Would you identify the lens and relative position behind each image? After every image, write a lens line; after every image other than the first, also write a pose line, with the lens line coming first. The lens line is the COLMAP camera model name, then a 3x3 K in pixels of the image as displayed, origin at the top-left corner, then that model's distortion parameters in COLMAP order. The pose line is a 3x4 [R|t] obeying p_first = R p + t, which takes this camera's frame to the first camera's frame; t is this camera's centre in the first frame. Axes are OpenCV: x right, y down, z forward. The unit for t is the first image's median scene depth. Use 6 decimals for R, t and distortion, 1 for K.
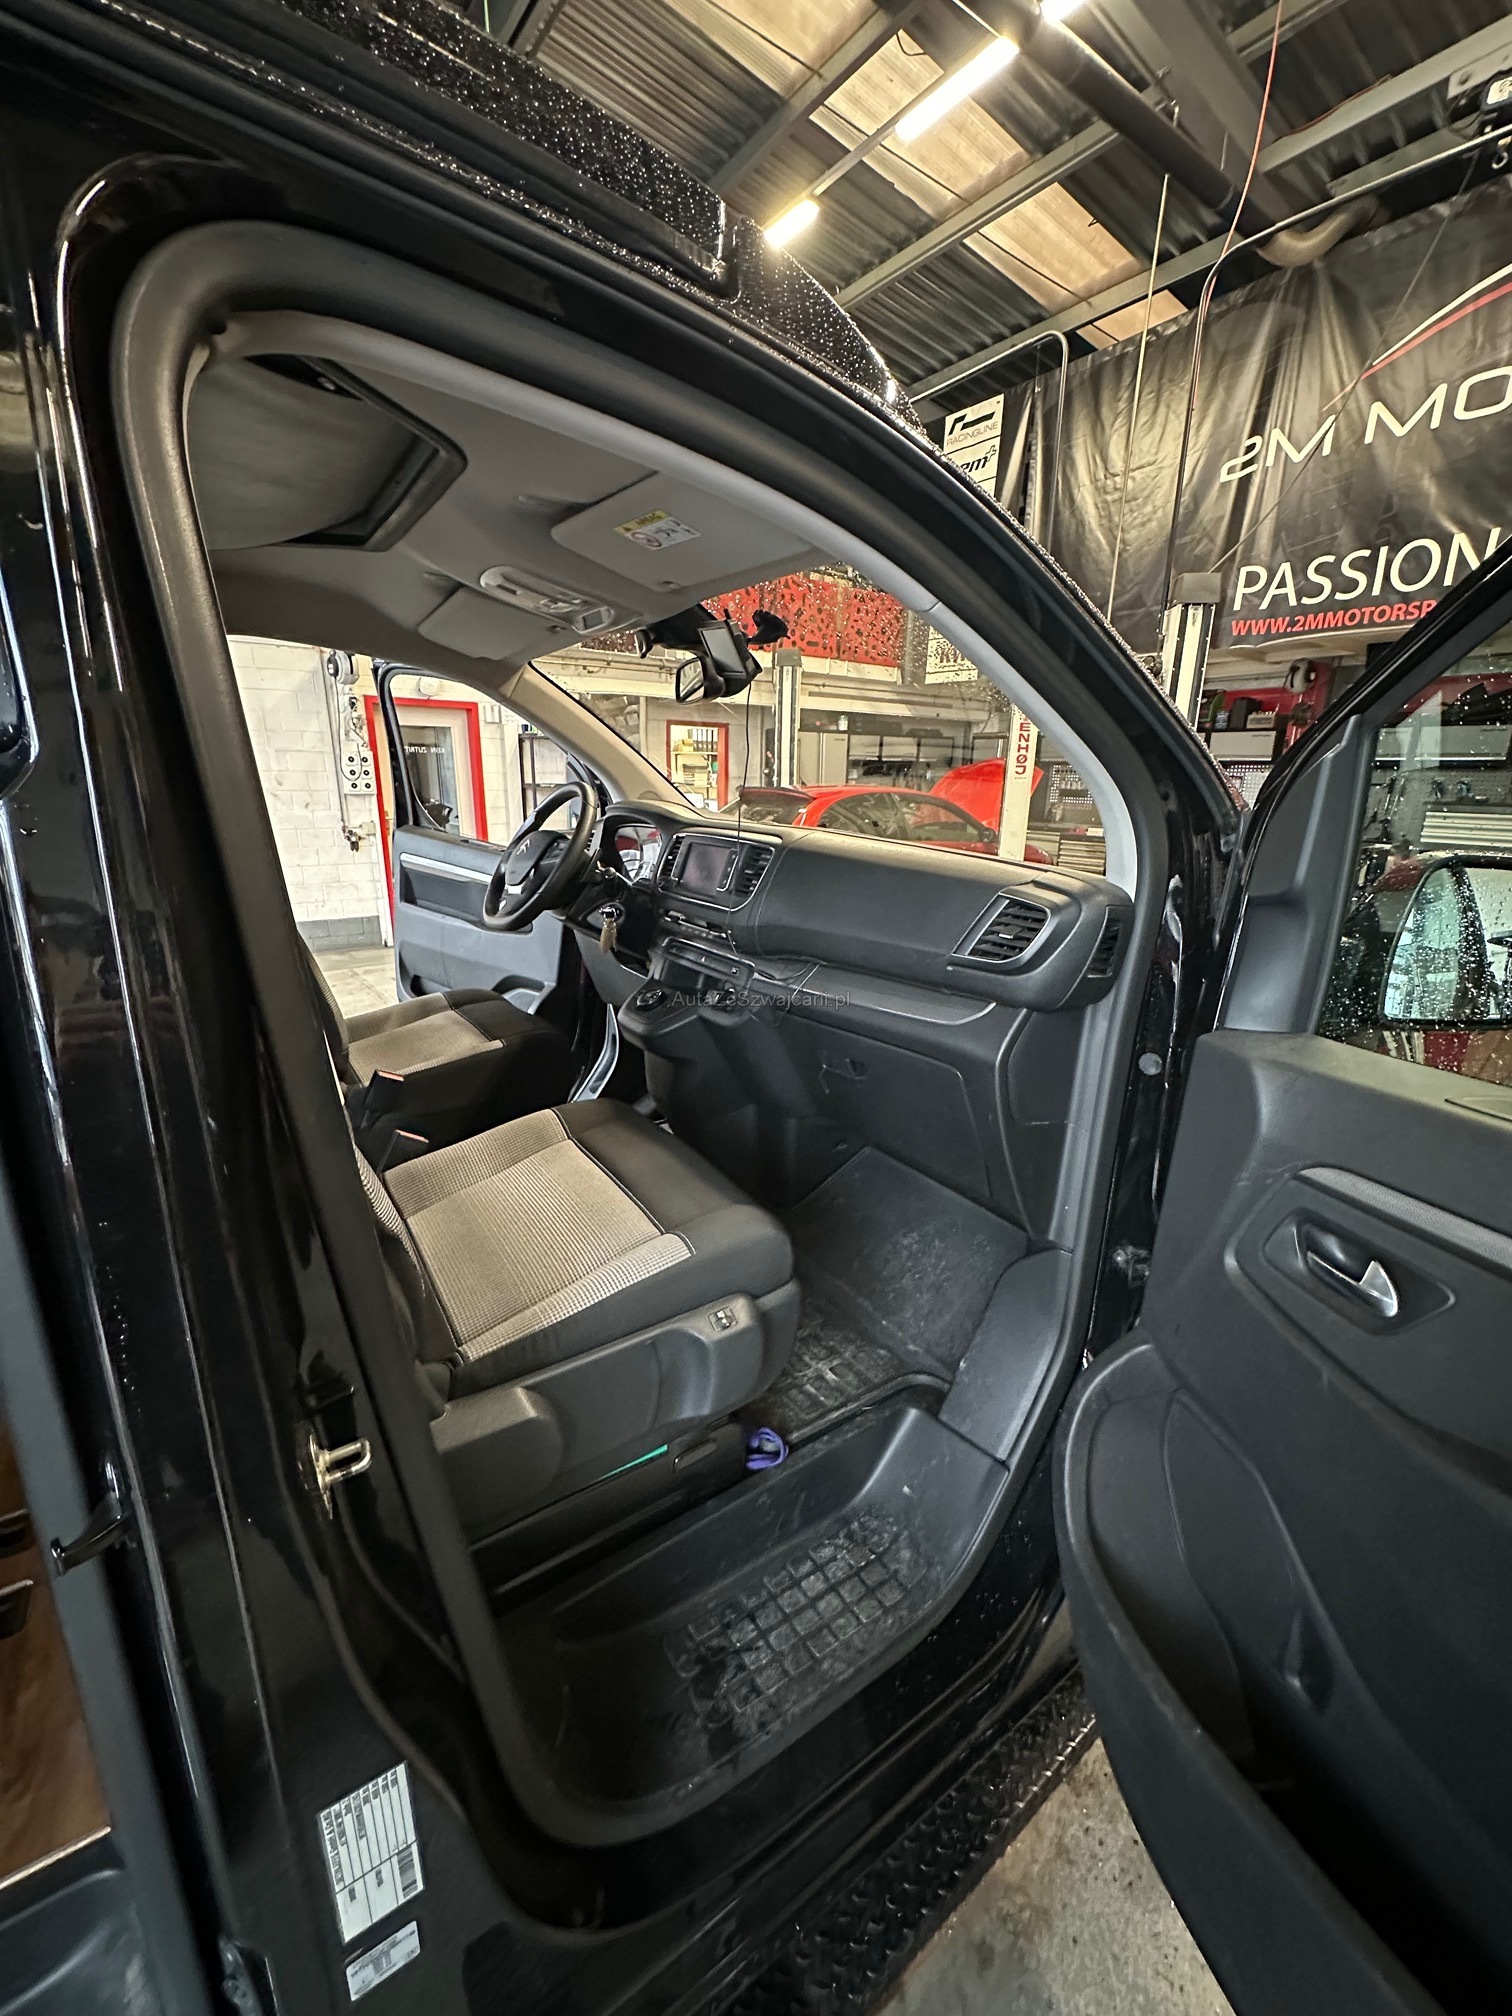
lens RADIAL K [[805.2, 0, 758.7], [0, 805.2, 1007.7], [0, 0, 1]] dist [-0.002570, -0.000024]
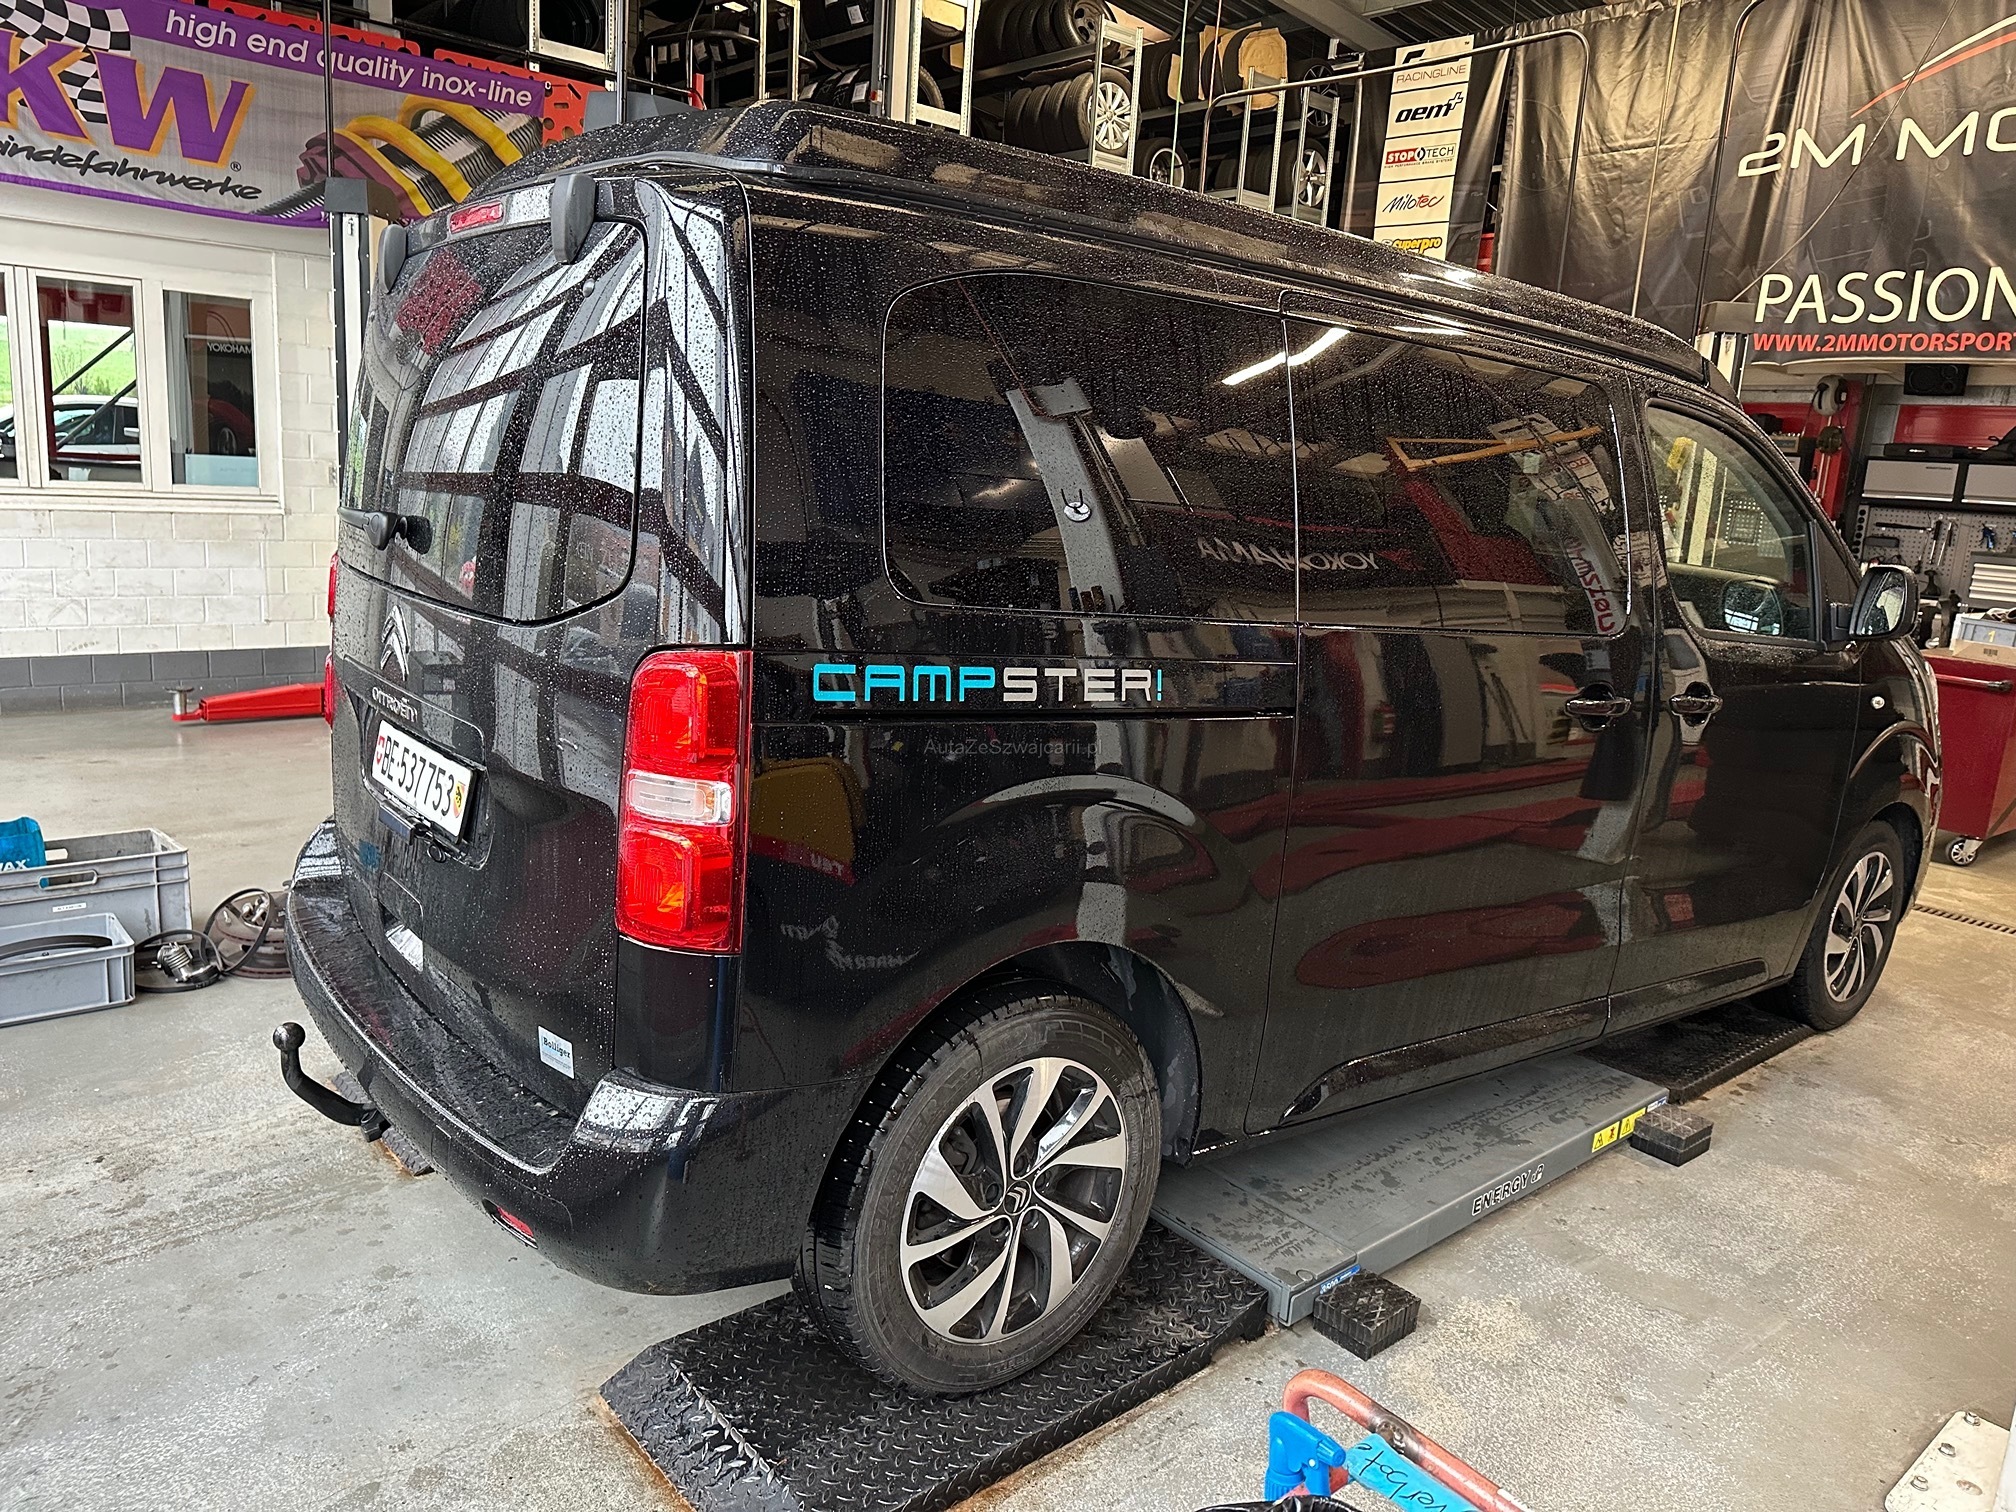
lens RADIAL K [[1437.7, 0, 1003.6], [0, 1437.7, 742.0], [0, 0, 1]] dist [0.010838, -0.011286]
pose [[0.996259, 0.035704, 0.078698, -0.332888], [-0.028906, 0.995885, -0.085895, 0.114166], [-0.081441, 0.083299, 0.993191, -0.450220]]
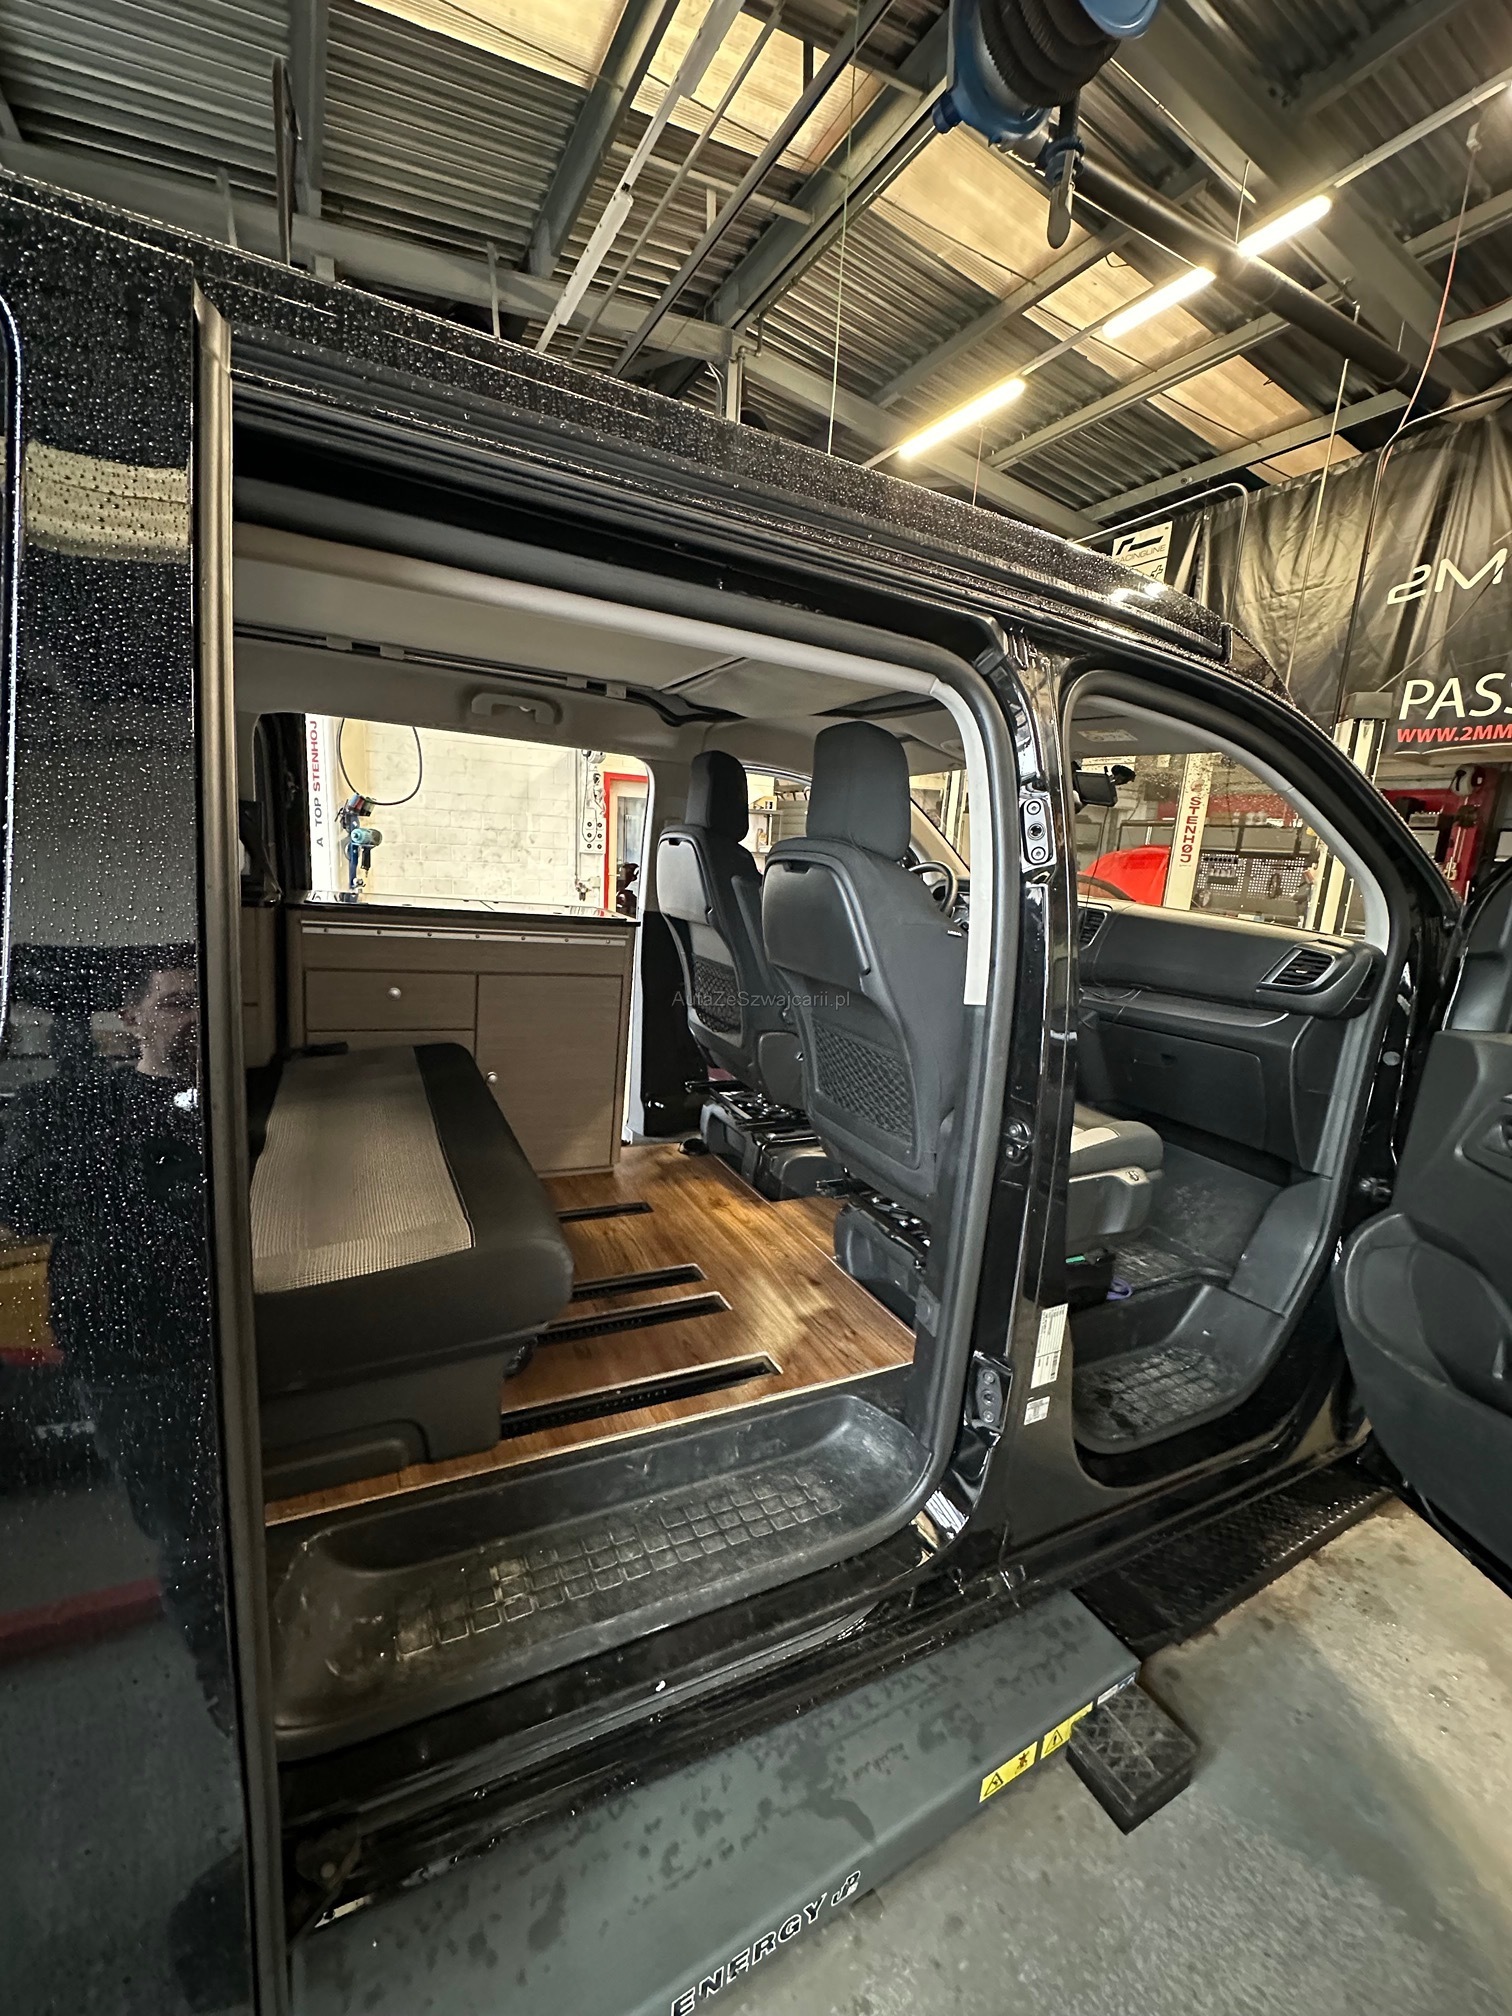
lens RADIAL K [[805.2, 0, 758.7], [0, 805.2, 1007.7], [0, 0, 1]] dist [-0.002570, -0.000024]
pose [[0.990126, 0.066889, -0.123193, -0.096875], [-0.076671, 0.994121, -0.076452, 0.032456], [0.117355, 0.085143, 0.989433, -0.125211]]
